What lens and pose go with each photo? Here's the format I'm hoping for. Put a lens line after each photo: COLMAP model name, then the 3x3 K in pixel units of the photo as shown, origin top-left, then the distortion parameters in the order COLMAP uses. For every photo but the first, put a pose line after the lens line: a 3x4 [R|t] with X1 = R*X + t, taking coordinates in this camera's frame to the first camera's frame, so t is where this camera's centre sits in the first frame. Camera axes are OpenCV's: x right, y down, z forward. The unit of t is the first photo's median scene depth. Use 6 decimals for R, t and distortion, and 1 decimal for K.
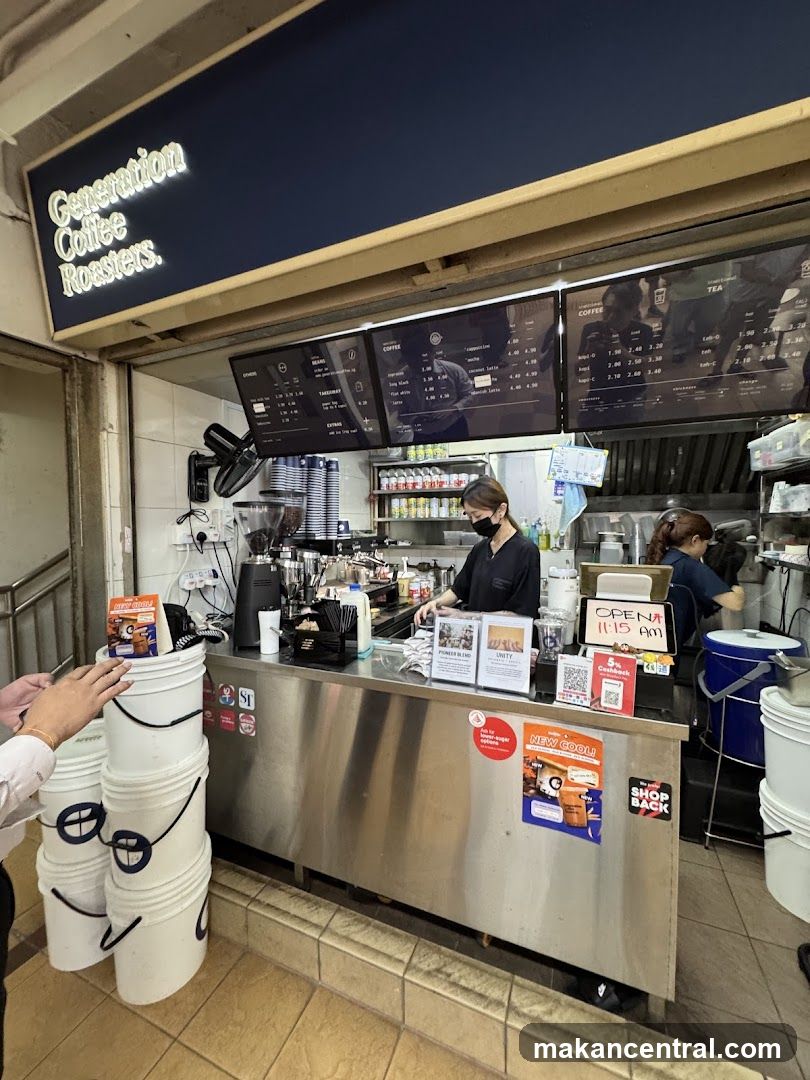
lens RADIAL K [[440.0, 0, 413.1], [0, 440.0, 542.0], [0, 0, 1]] dist [-0.007177, 0.000002]
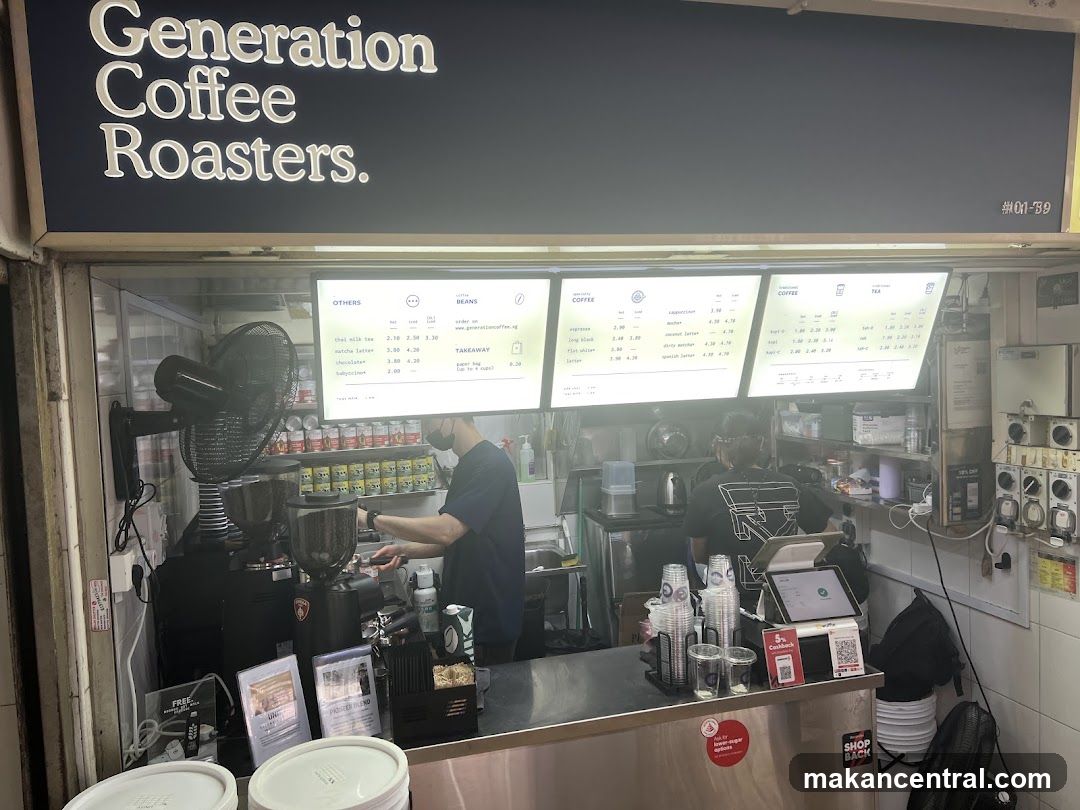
lens RADIAL K [[867.5, 0, 568.6], [0, 867.5, 467.2], [0, 0, 1]] dist [-0.002731, 0.010977]
pose [[0.767873, -0.079252, 0.635681, -1.089061], [0.072945, 0.996681, 0.036144, -0.204288], [-0.636435, 0.018616, 0.771105, -0.189852]]
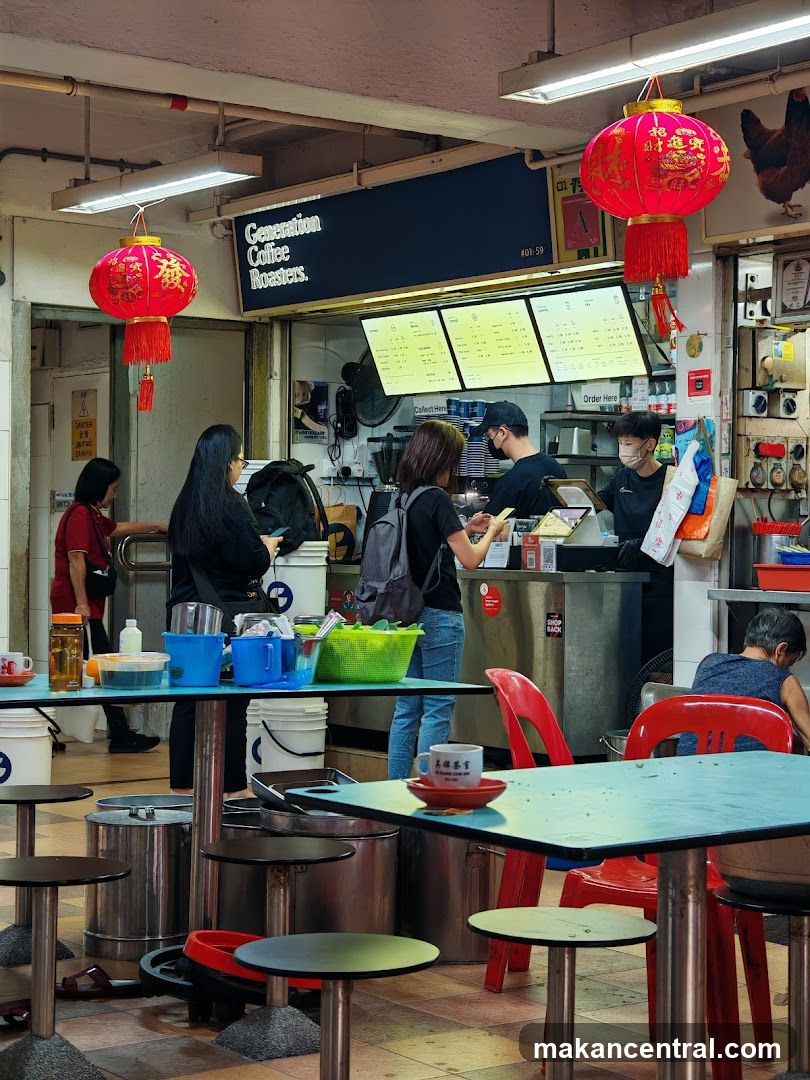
lens RADIAL K [[2118.5, 0, 403.8], [0, 2118.5, 535.8], [0, 0, 1]] dist [0.007476, 0.000000]
pose [[0.864163, 0.013885, -0.503021, 3.072301], [-0.036227, 0.998742, -0.034666, 0.441741], [0.501906, 0.048180, 0.863579, -4.613137]]
